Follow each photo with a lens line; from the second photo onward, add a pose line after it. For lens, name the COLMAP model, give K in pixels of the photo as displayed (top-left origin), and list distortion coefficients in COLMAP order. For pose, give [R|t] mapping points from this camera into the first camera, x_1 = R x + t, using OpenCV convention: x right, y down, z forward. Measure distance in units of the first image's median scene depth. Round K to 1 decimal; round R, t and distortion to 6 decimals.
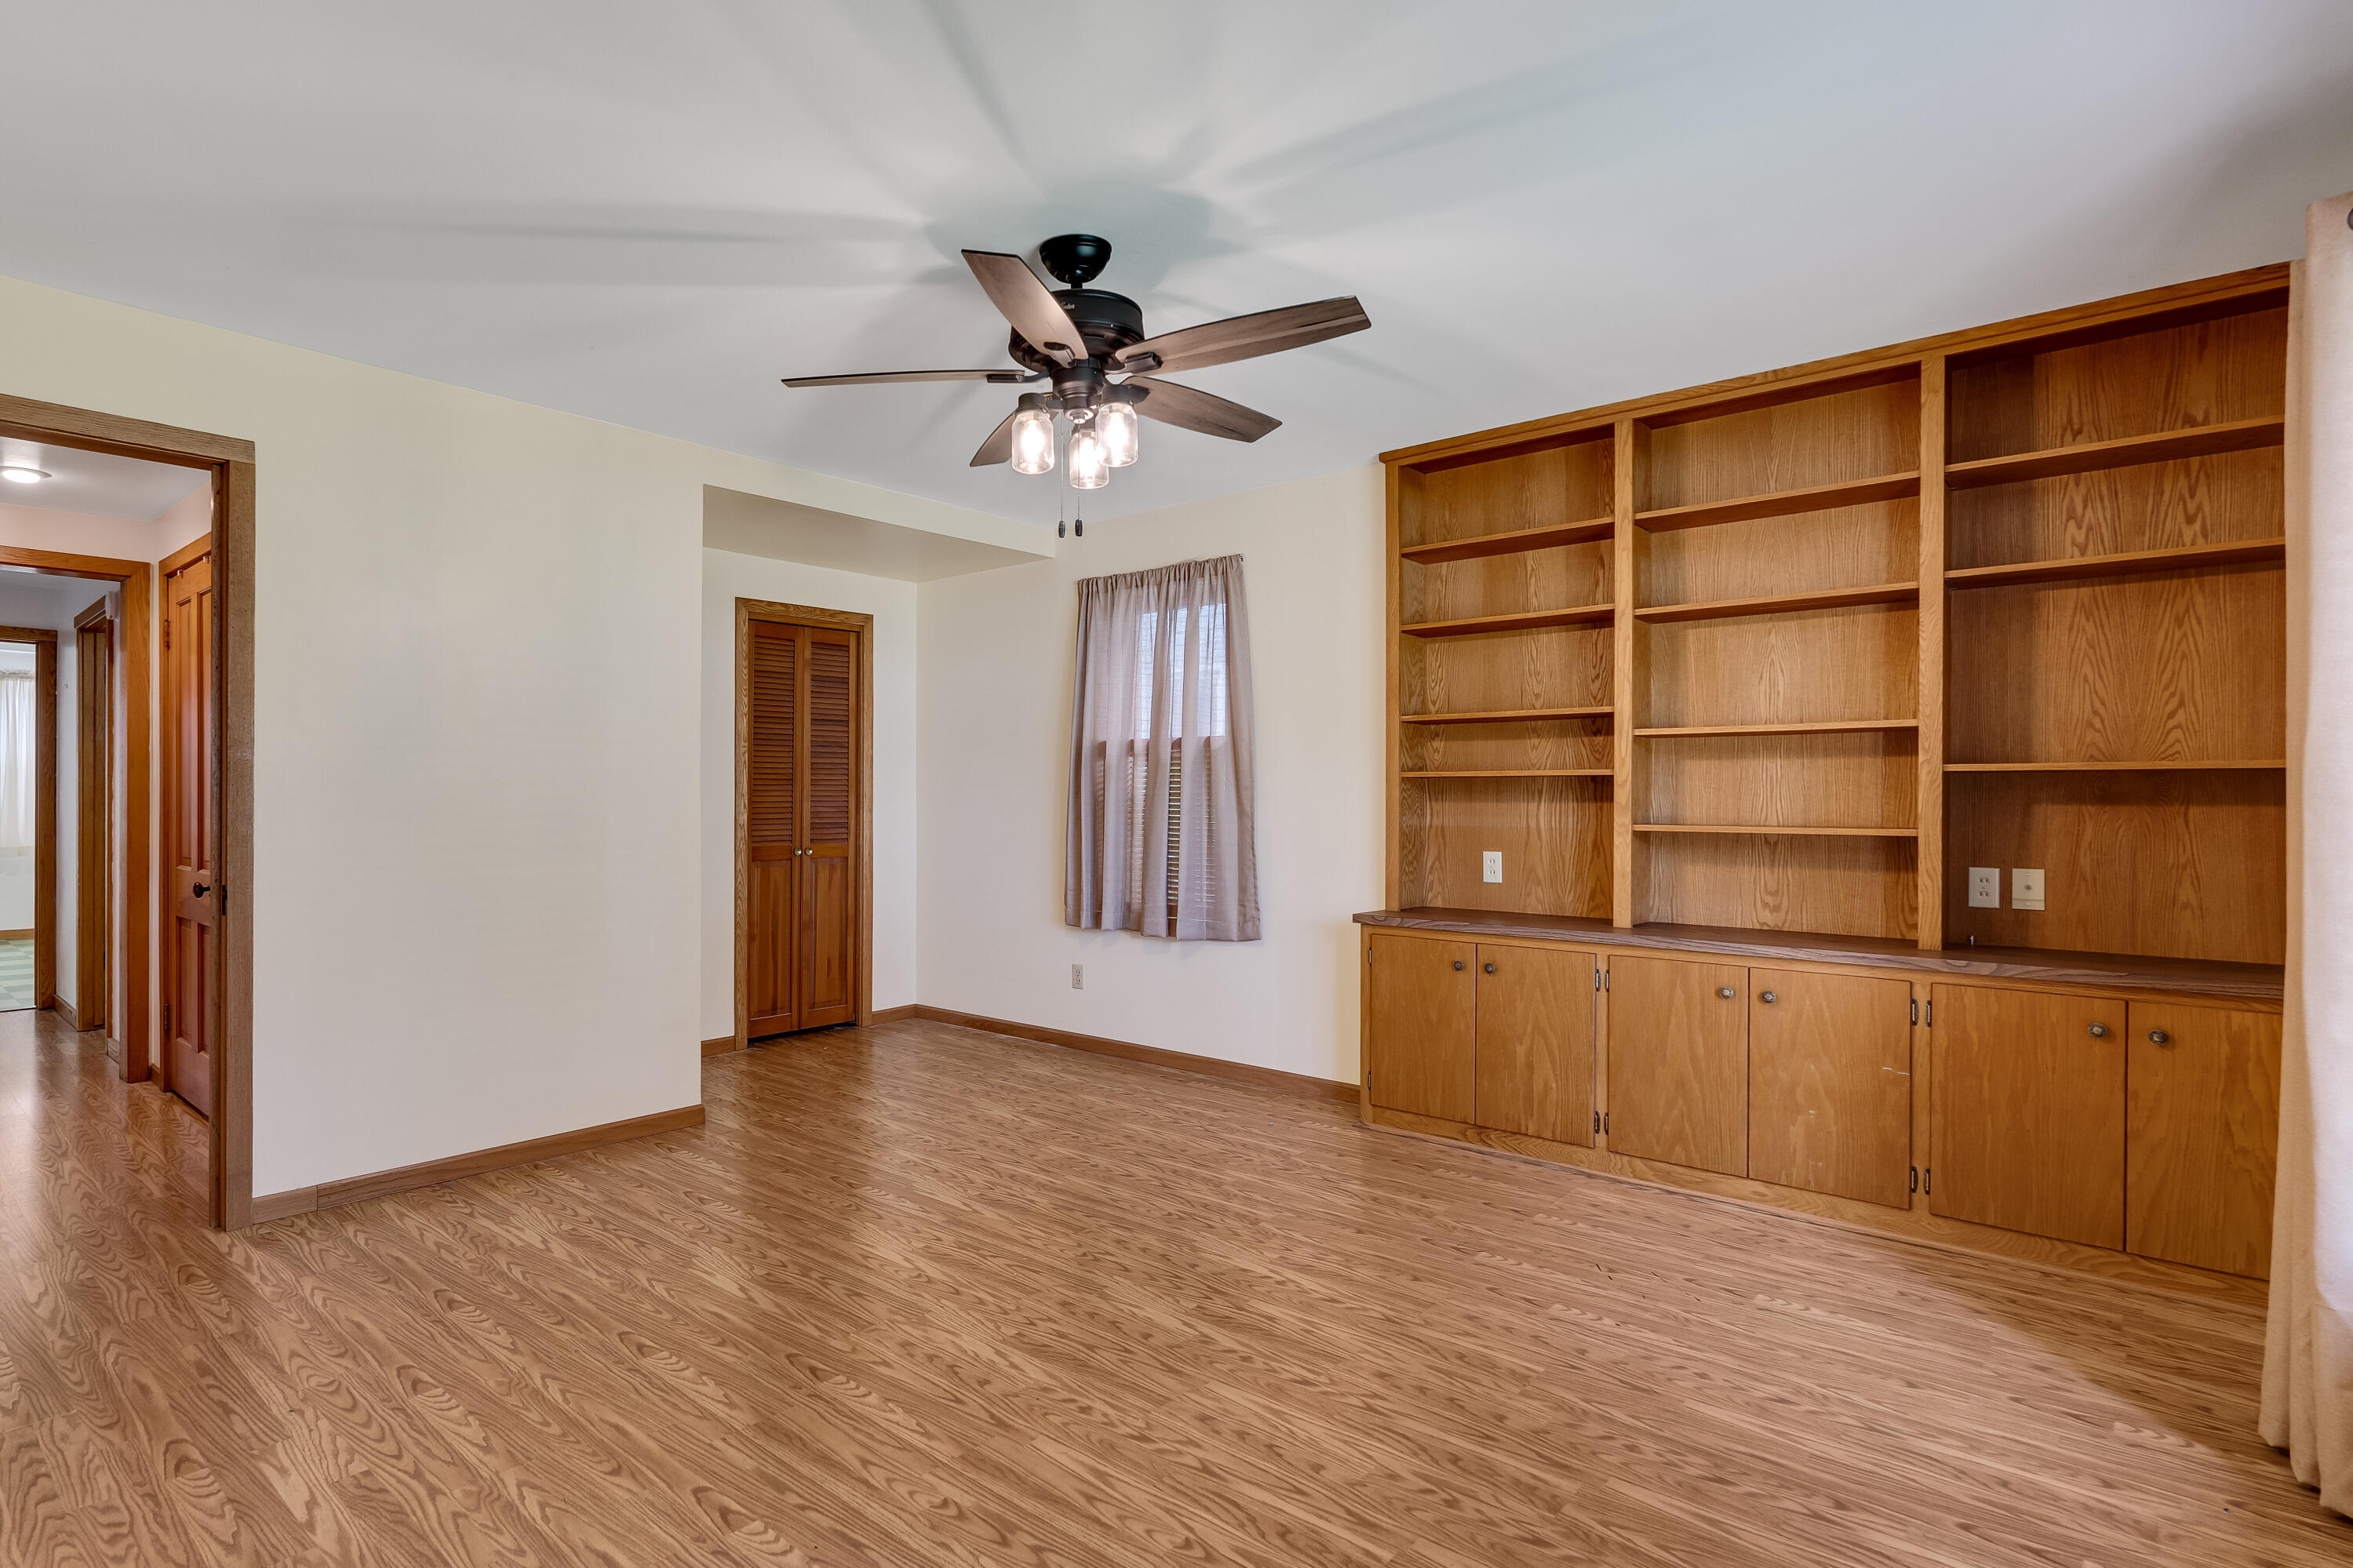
lens RADIAL K [[1188.4, 0, 1164.4], [0, 1188.4, 808.4], [0, 0, 1]] dist [0.003502, 0.000868]
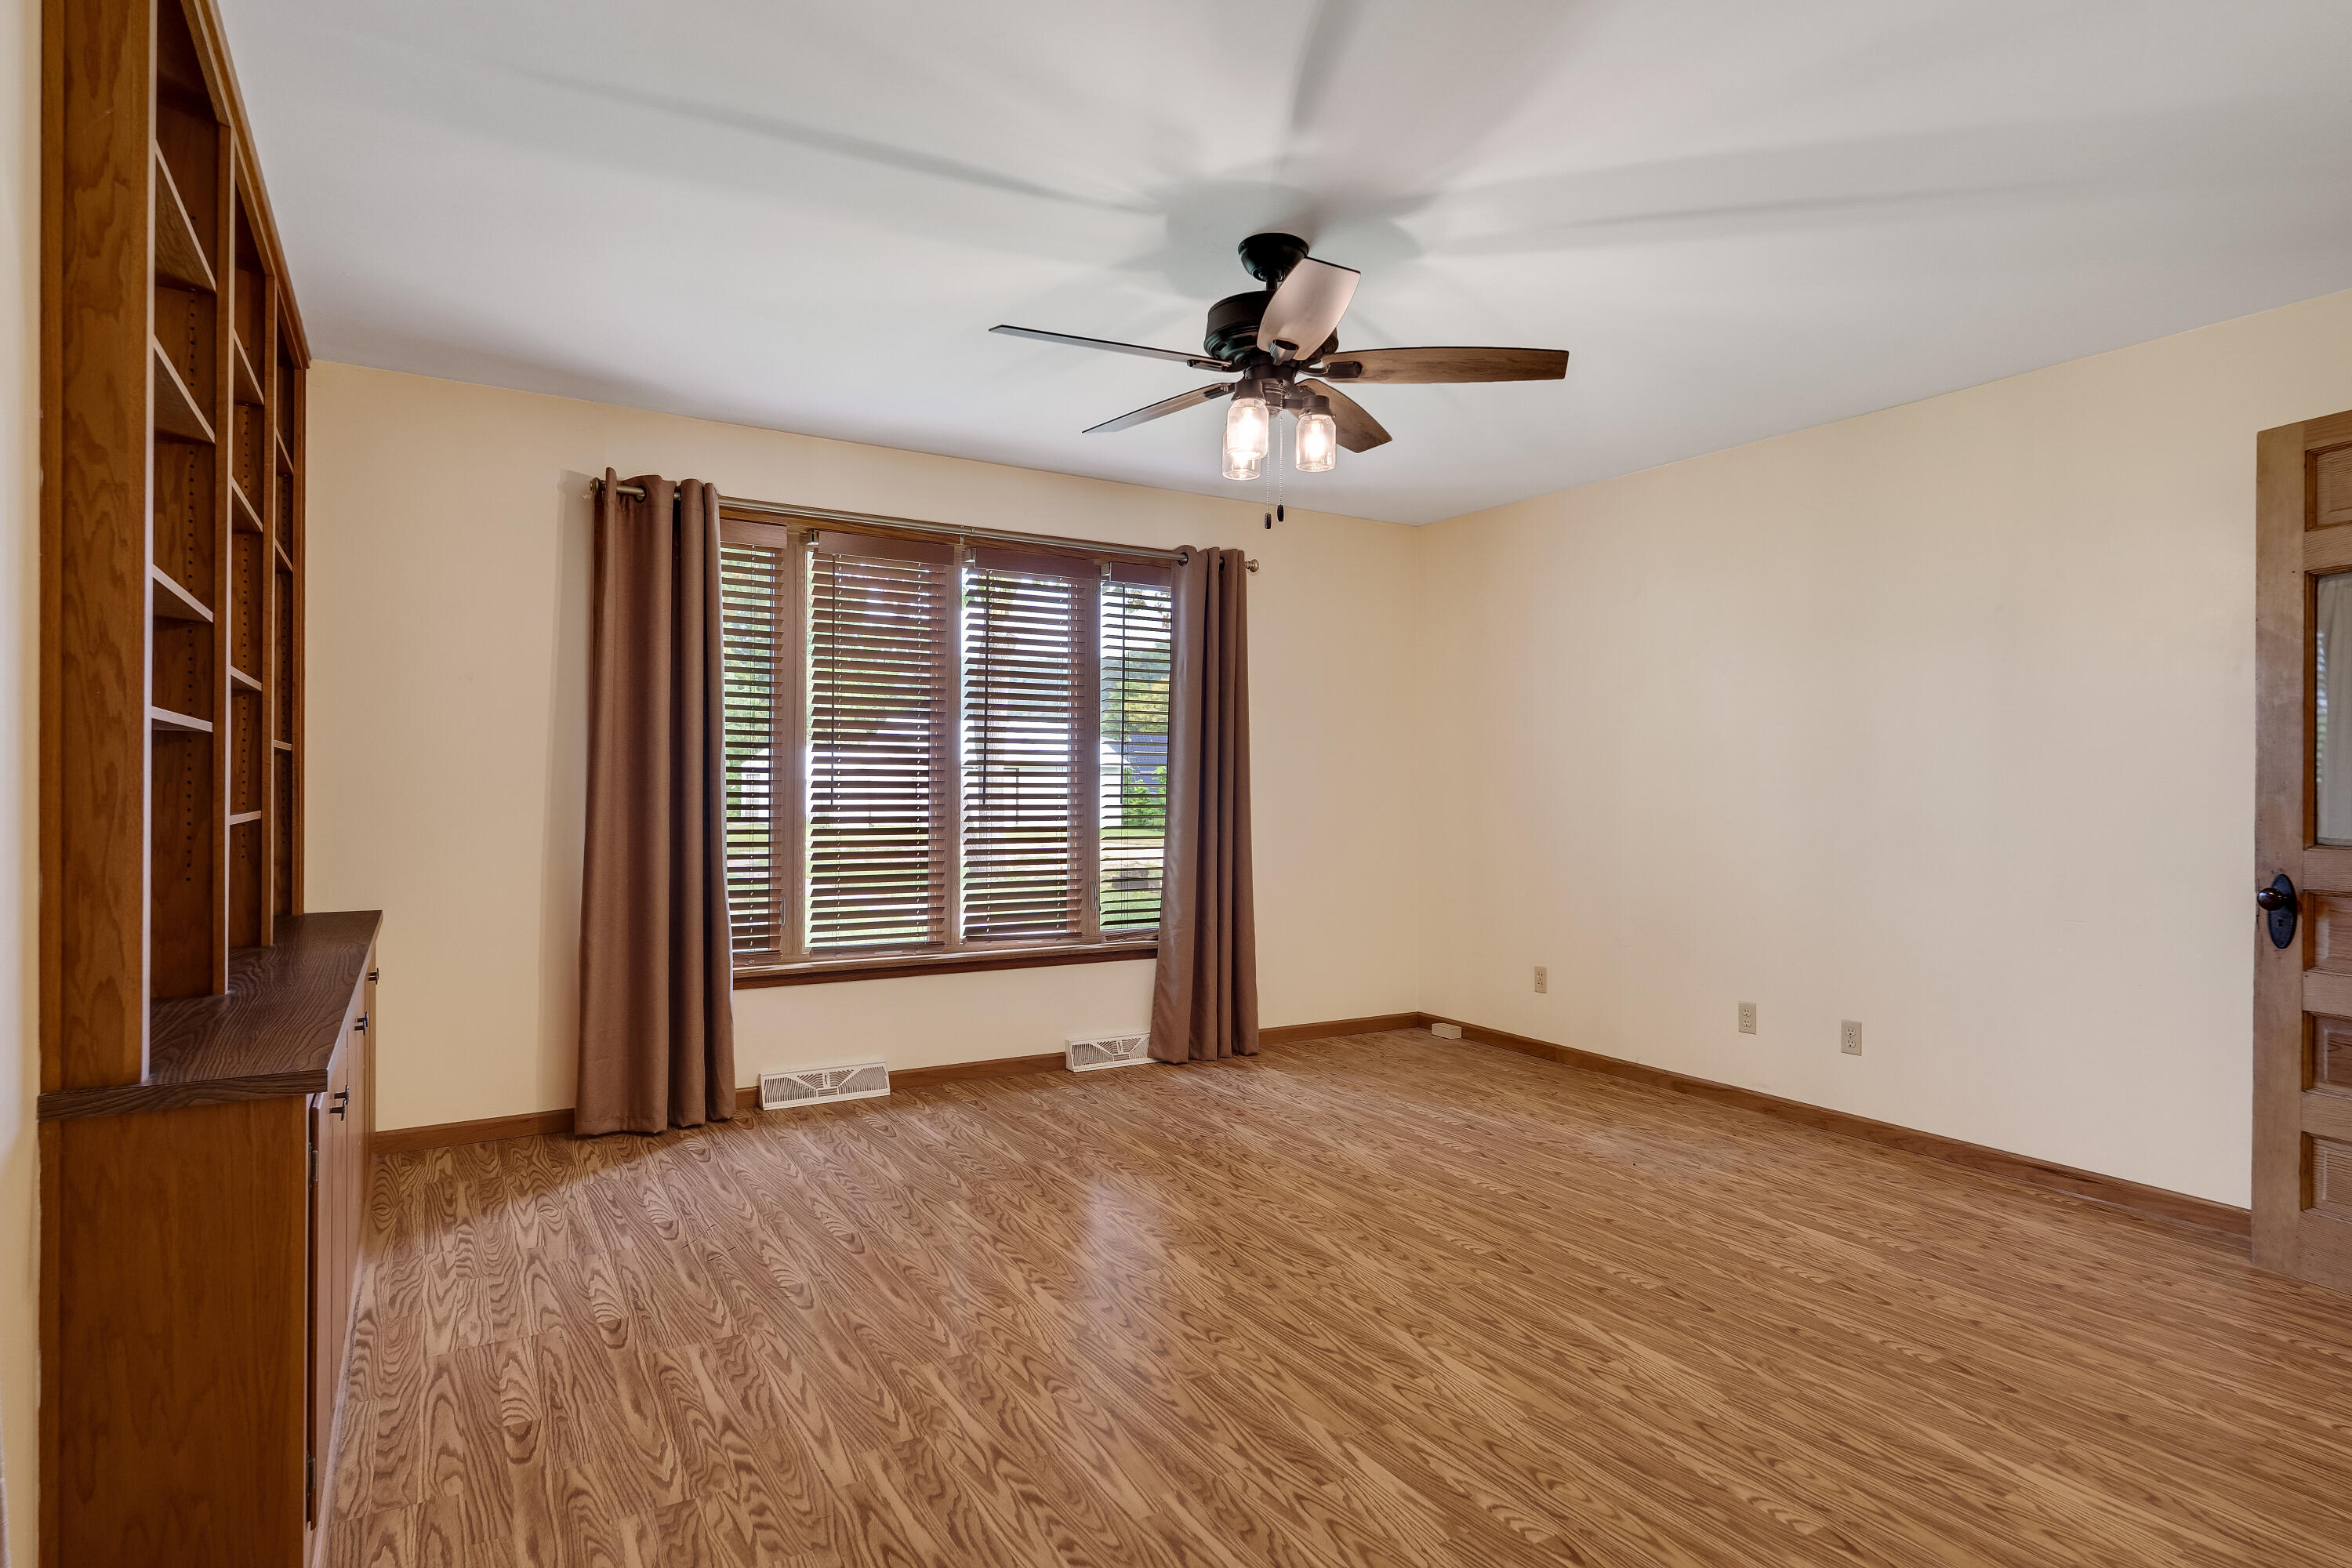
lens RADIAL K [[1188.0, 0, 1161.7], [0, 1188.0, 773.0], [0, 0, 1]] dist [0.003502, 0.000868]
pose [[-0.925475, -0.006538, 0.378752, -0.390050], [-0.008361, 0.999960, -0.003168, -0.010141], [-0.378716, -0.006098, -0.925493, 2.047809]]
